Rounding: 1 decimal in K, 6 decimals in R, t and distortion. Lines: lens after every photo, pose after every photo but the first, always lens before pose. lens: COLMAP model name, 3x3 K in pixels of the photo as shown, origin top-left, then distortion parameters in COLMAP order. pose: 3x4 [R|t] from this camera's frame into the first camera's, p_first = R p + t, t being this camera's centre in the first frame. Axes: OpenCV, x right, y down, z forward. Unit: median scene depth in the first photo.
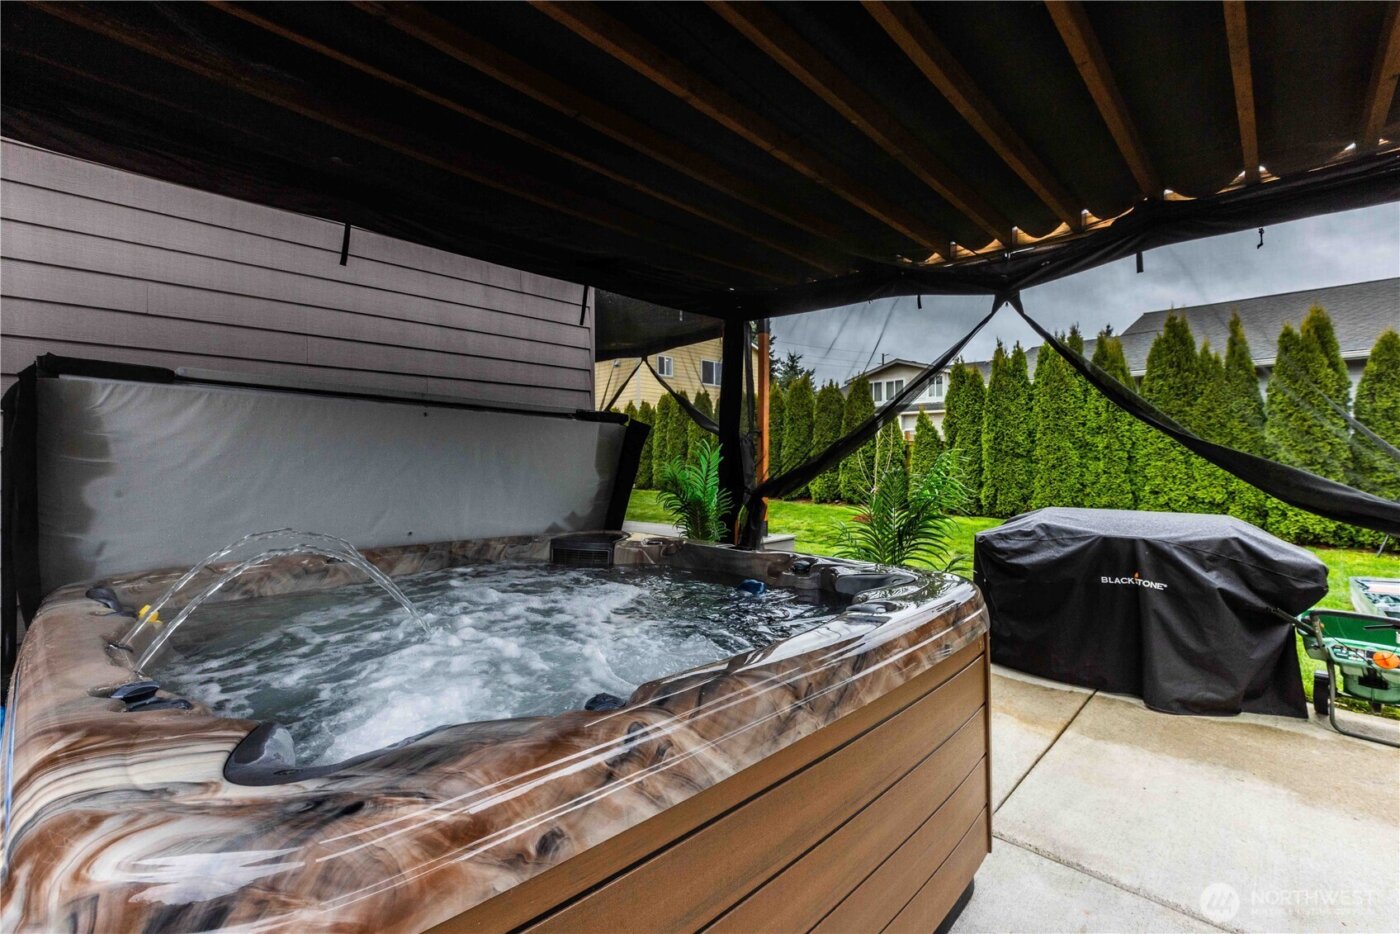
lens RADIAL K [[619.6, 0, 699.7], [0, 619.6, 464.0], [0, 0, 1]] dist [0.009034, 0.000274]
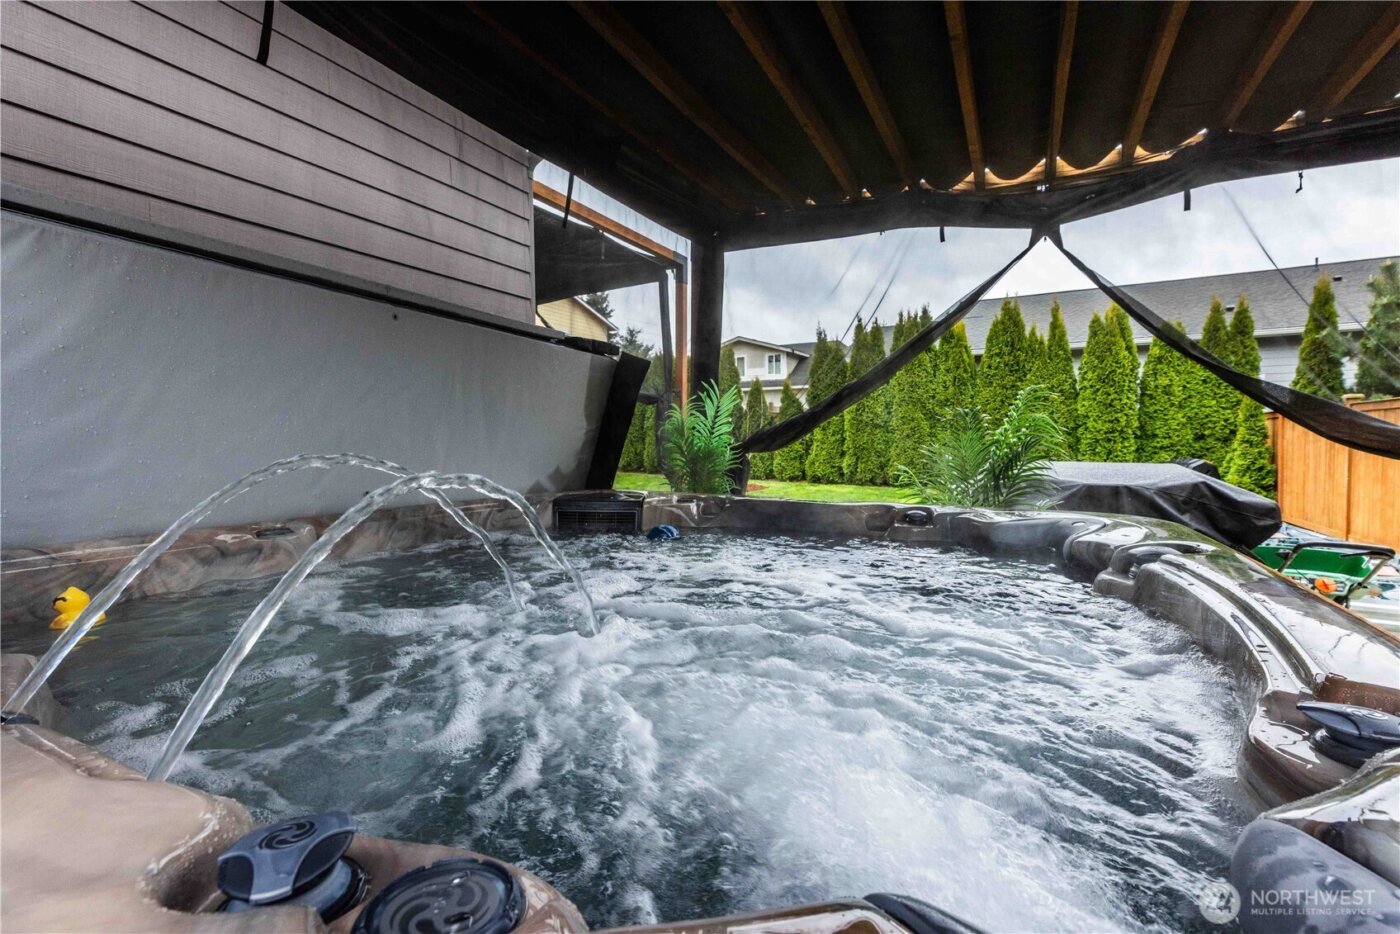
lens RADIAL K [[619.6, 0, 696.7], [0, 619.6, 463.7], [0, 0, 1]] dist [0.009034, 0.000274]
pose [[0.961429, -0.010855, 0.274840, -0.103213], [0.001531, 0.999417, 0.034117, 0.019064], [-0.275050, -0.032380, 0.960884, 0.082866]]
